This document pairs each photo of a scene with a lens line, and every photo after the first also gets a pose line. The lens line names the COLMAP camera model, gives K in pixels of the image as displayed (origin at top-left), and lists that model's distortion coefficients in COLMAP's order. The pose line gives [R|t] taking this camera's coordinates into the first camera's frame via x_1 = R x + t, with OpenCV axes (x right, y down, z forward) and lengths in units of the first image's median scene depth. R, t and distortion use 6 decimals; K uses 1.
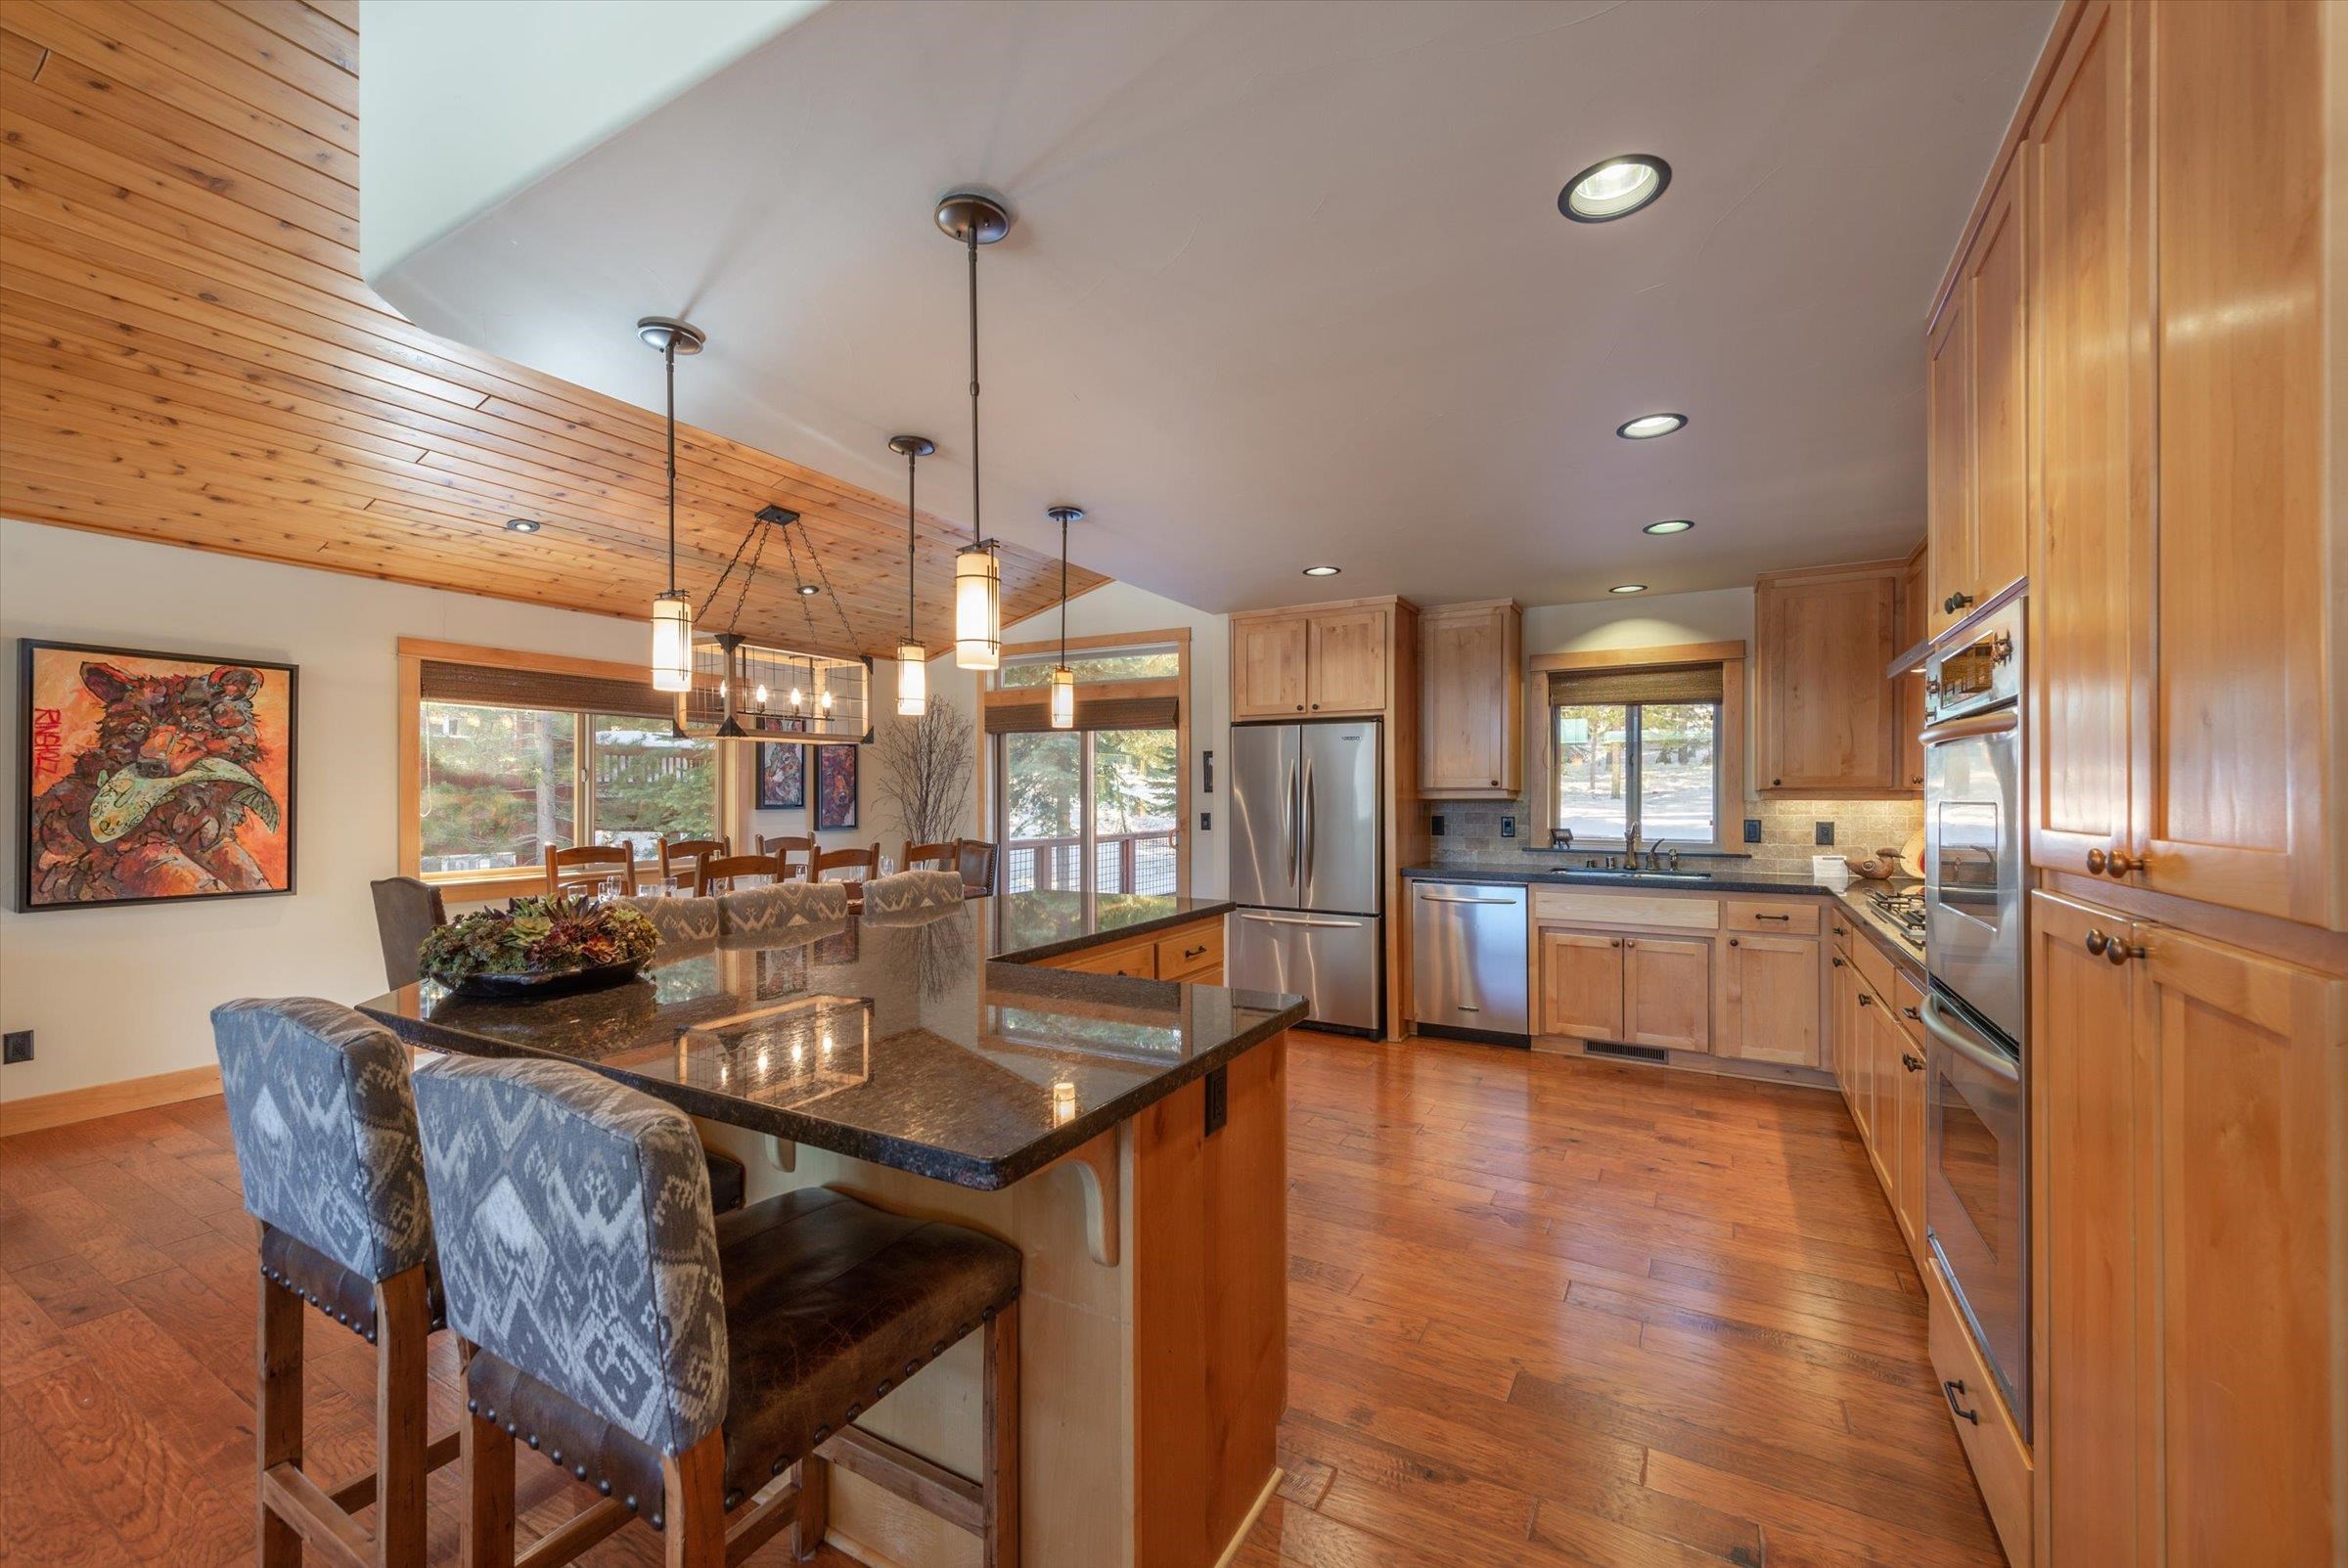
lens RADIAL K [[960.6, 0, 1201.7], [0, 960.6, 794.2], [0, 0, 1]] dist [0.001454, 0.000682]
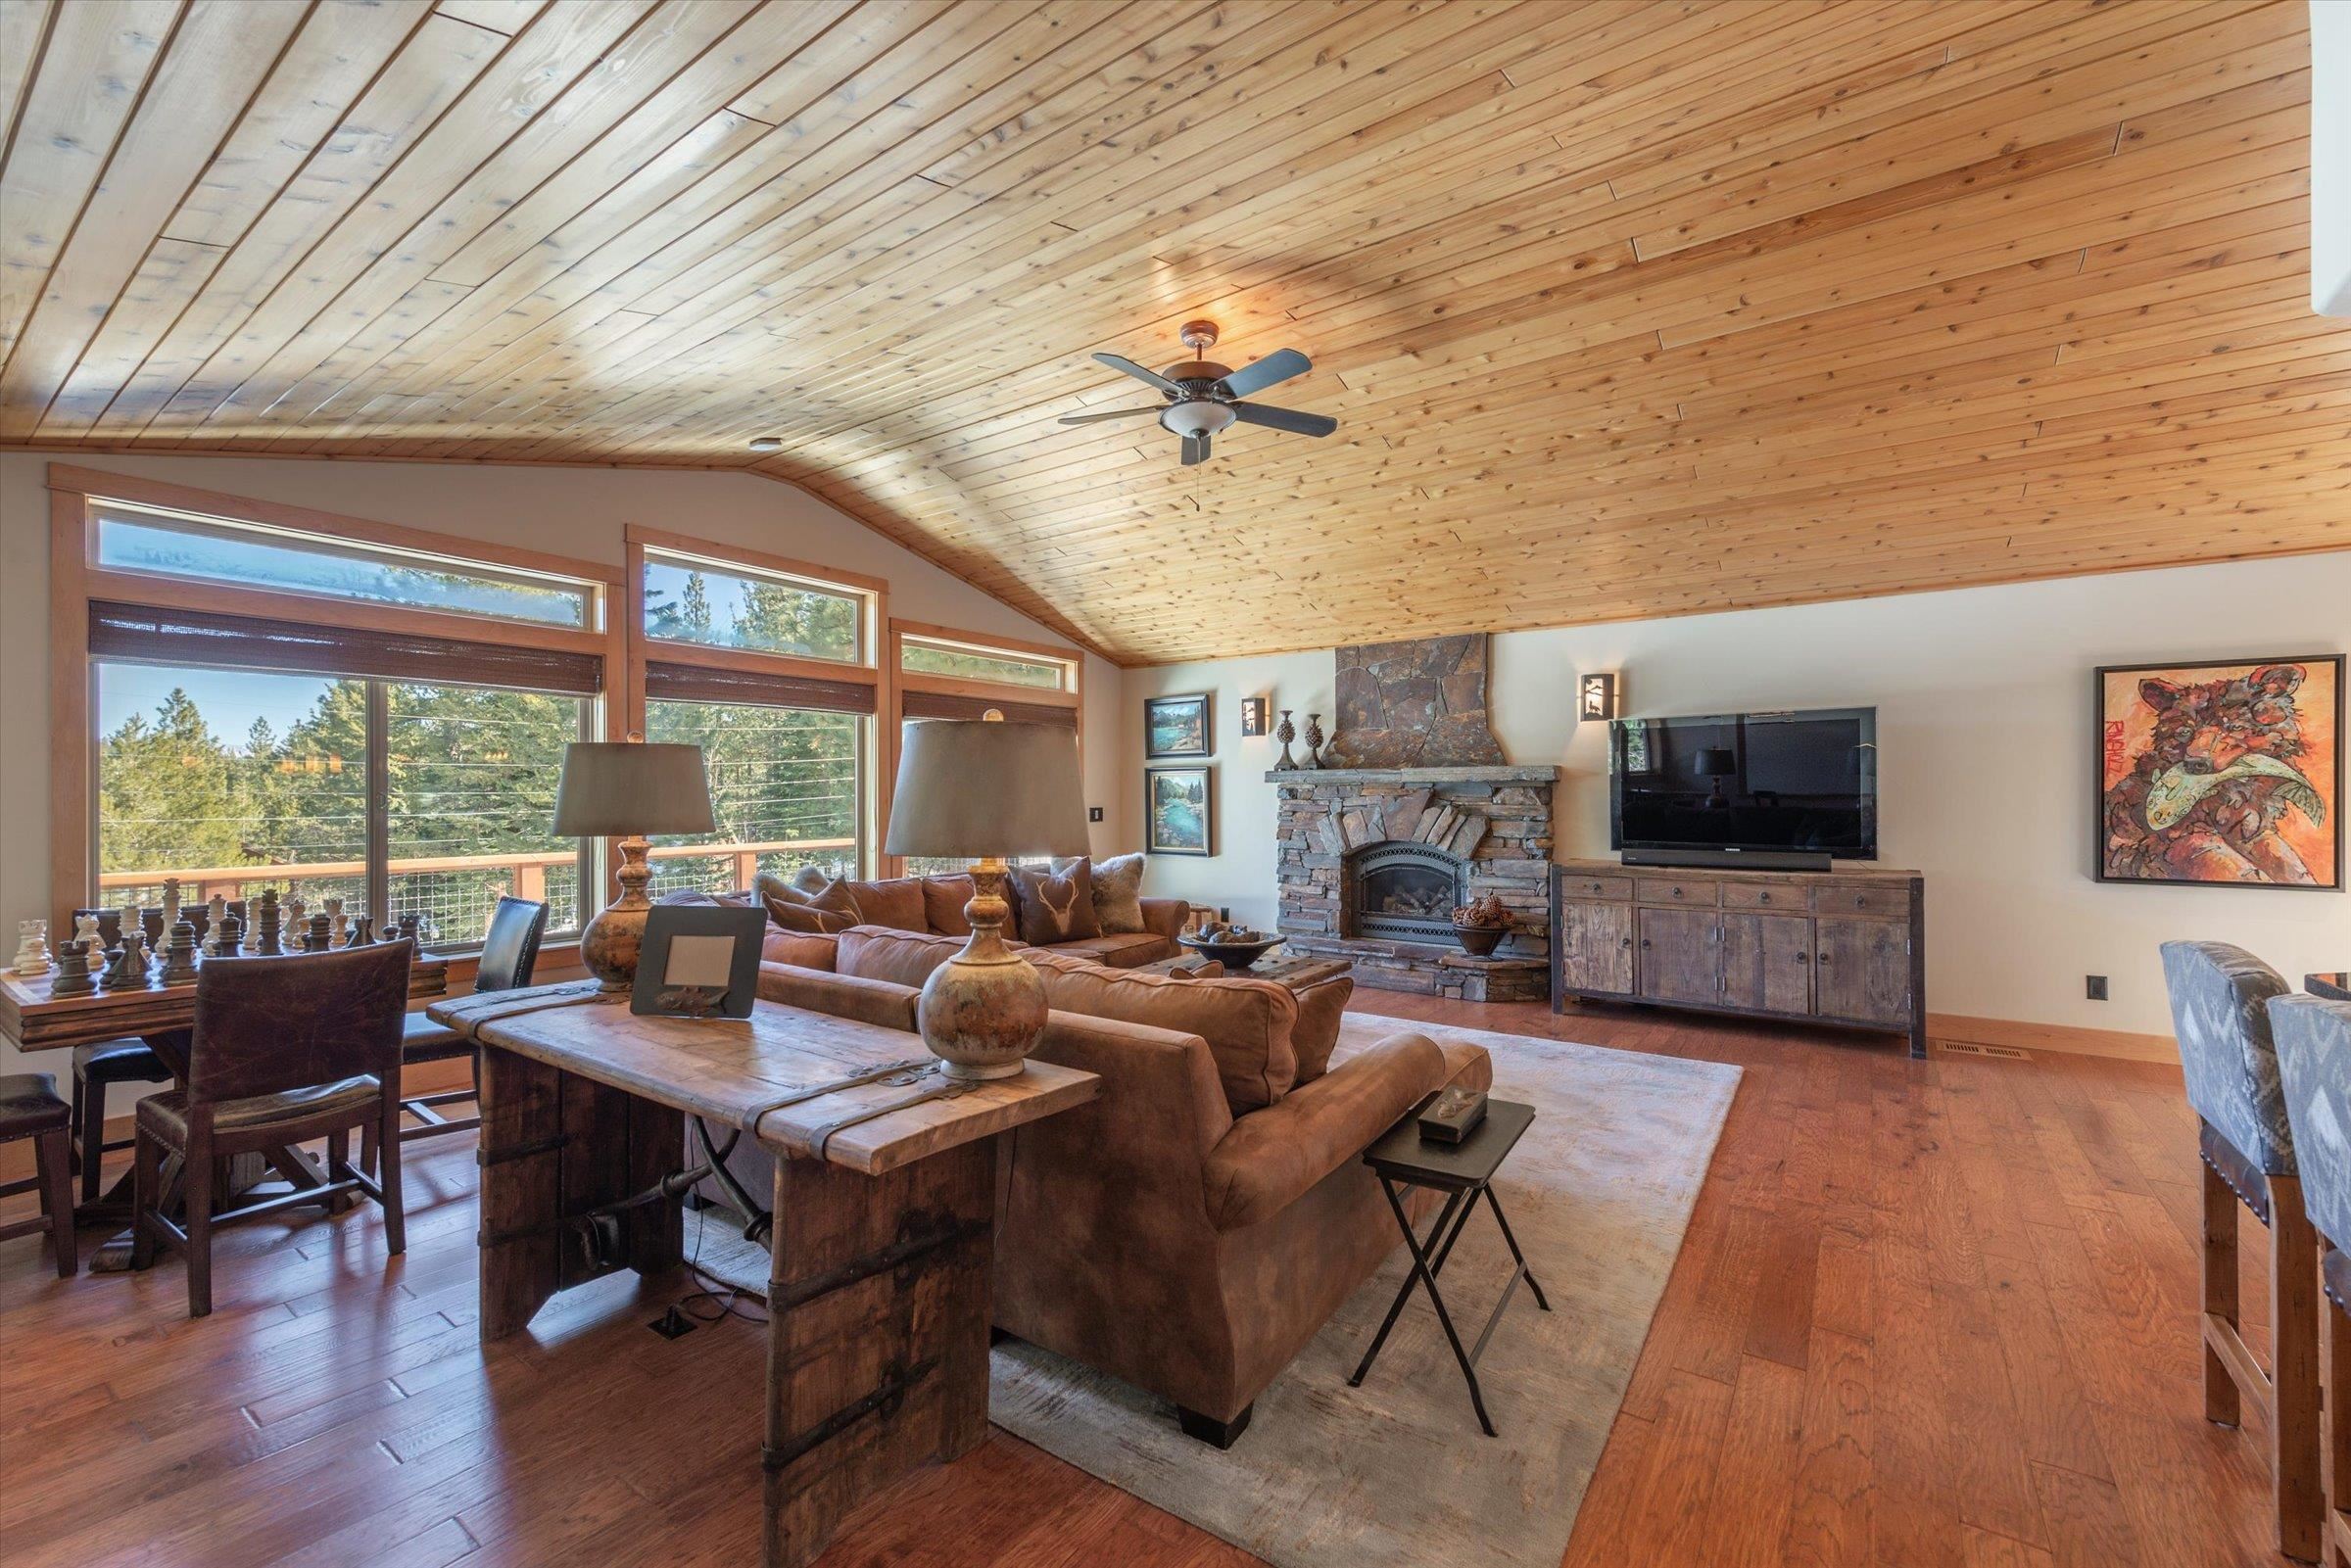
lens RADIAL K [[961.8, 0, 1203.3], [0, 961.8, 794.2], [0, 0, 1]] dist [0.001454, 0.000682]
pose [[-0.080150, -0.001065, -0.996782, 0.130337], [0.003998, 0.999991, -0.001390, 0.003301], [0.996775, -0.004097, -0.080145, -0.069710]]
